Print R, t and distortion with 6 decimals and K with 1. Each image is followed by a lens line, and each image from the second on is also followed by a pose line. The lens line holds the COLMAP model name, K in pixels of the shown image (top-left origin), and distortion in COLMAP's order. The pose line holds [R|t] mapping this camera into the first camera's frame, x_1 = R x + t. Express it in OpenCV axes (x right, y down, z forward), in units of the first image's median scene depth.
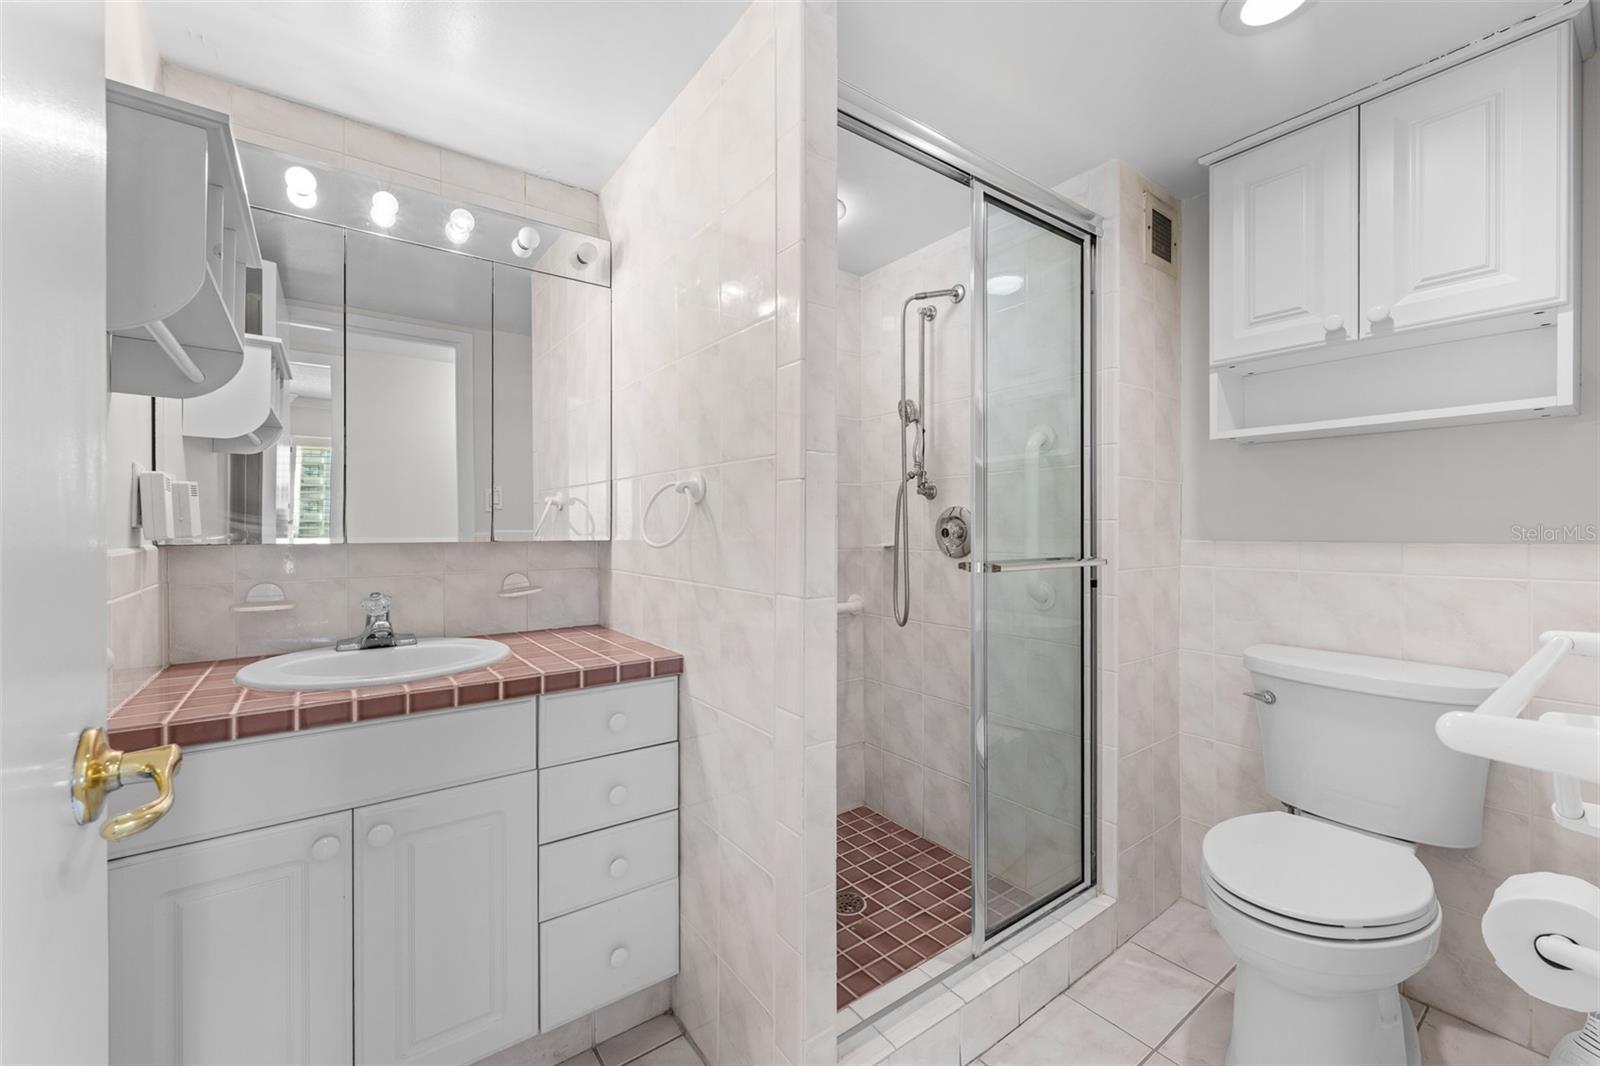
lens RADIAL K [[643.1, 0, 802.5], [0, 643.1, 524.6], [0, 0, 1]] dist [-0.000773, -0.000275]
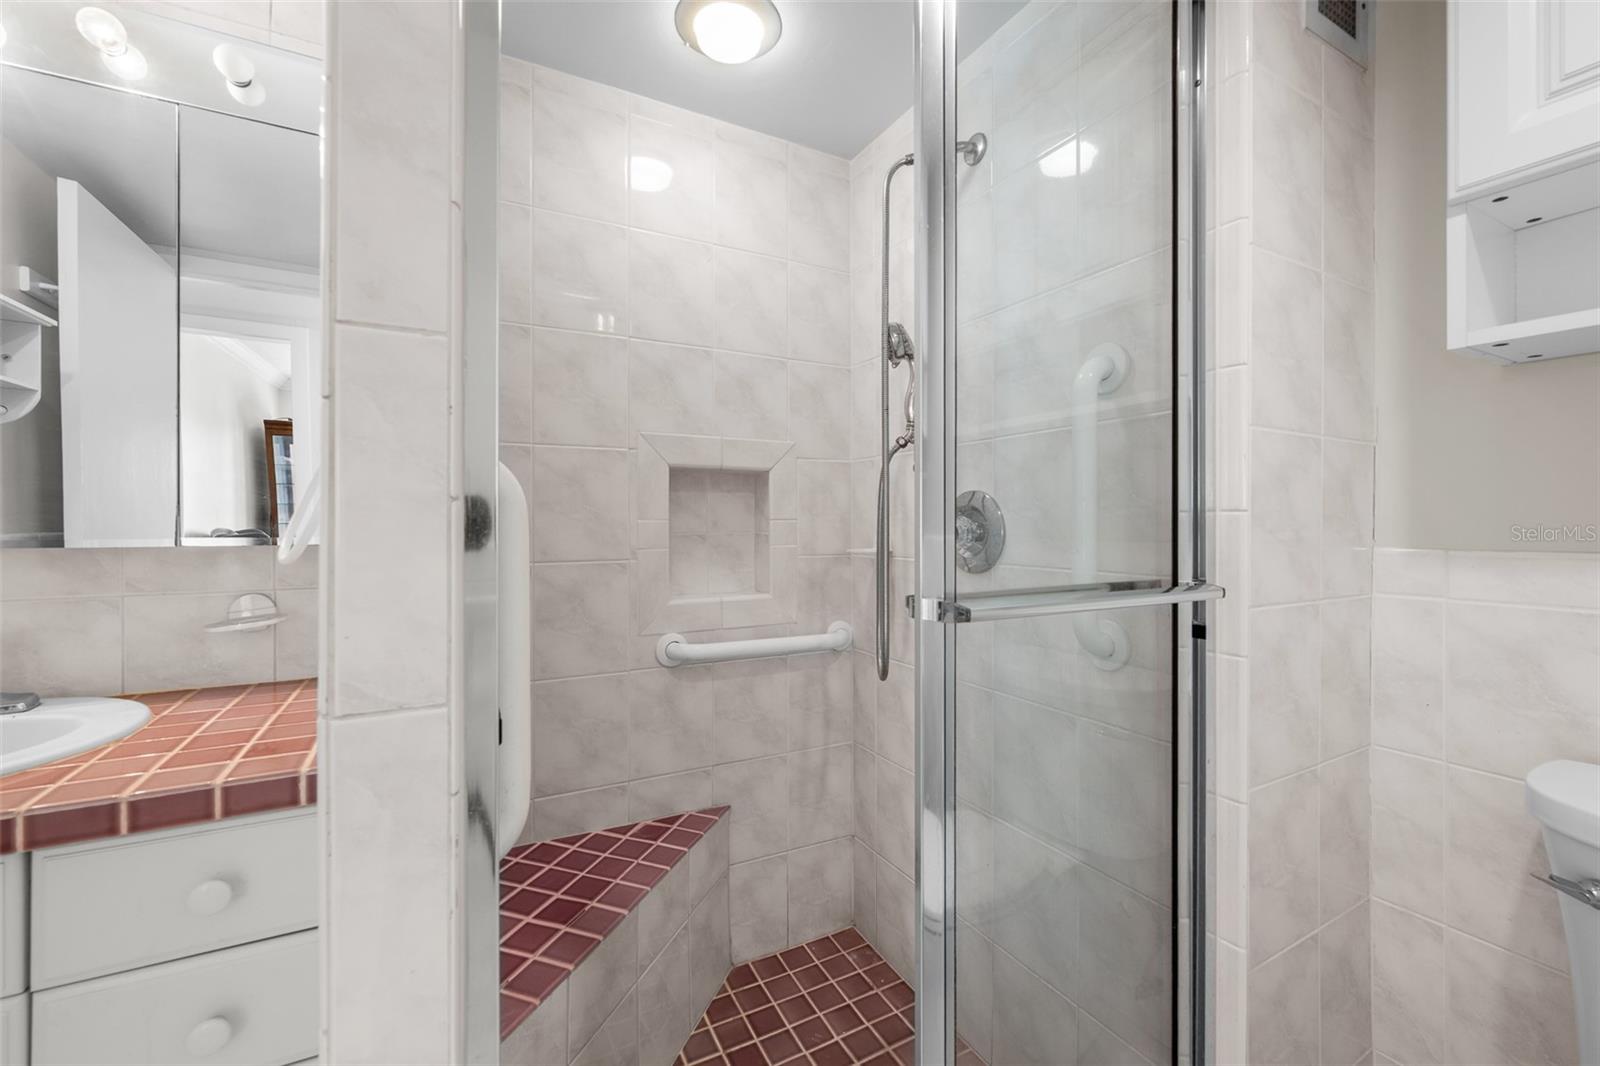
lens RADIAL K [[651.2, 0, 816.9], [0, 651.2, 521.0], [0, 0, 1]] dist [-0.001474, -0.000072]
pose [[0.990226, 0.000250, -0.139474, 0.204536], [0.000005, 0.999998, 0.001832, -0.000132], [0.139474, -0.001815, 0.990224, 0.402791]]
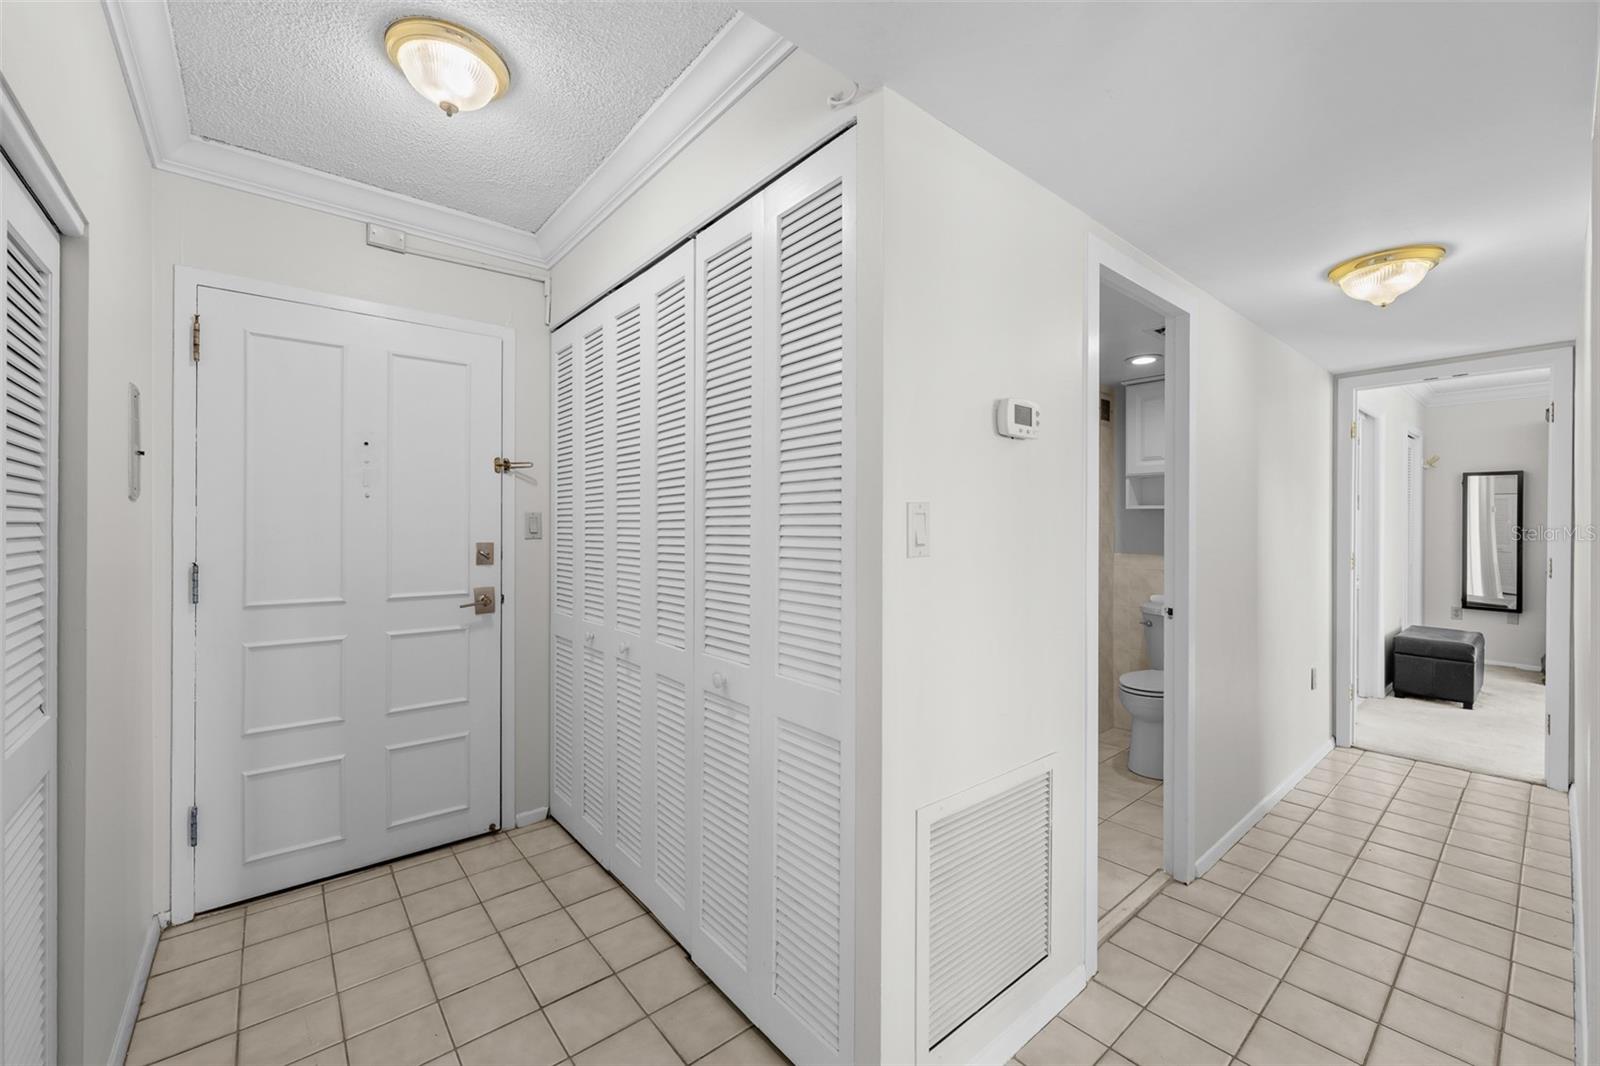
lens RADIAL K [[631.4, 0, 799.8], [0, 631.4, 529.1], [0, 0, 1]] dist [-0.003651, 0.000162]
pose [[0.998617, 0.000738, 0.052562, -0.557432], [-0.000826, 0.999998, 0.001655, -0.061464], [-0.052560, -0.001696, 0.998616, -1.028166]]
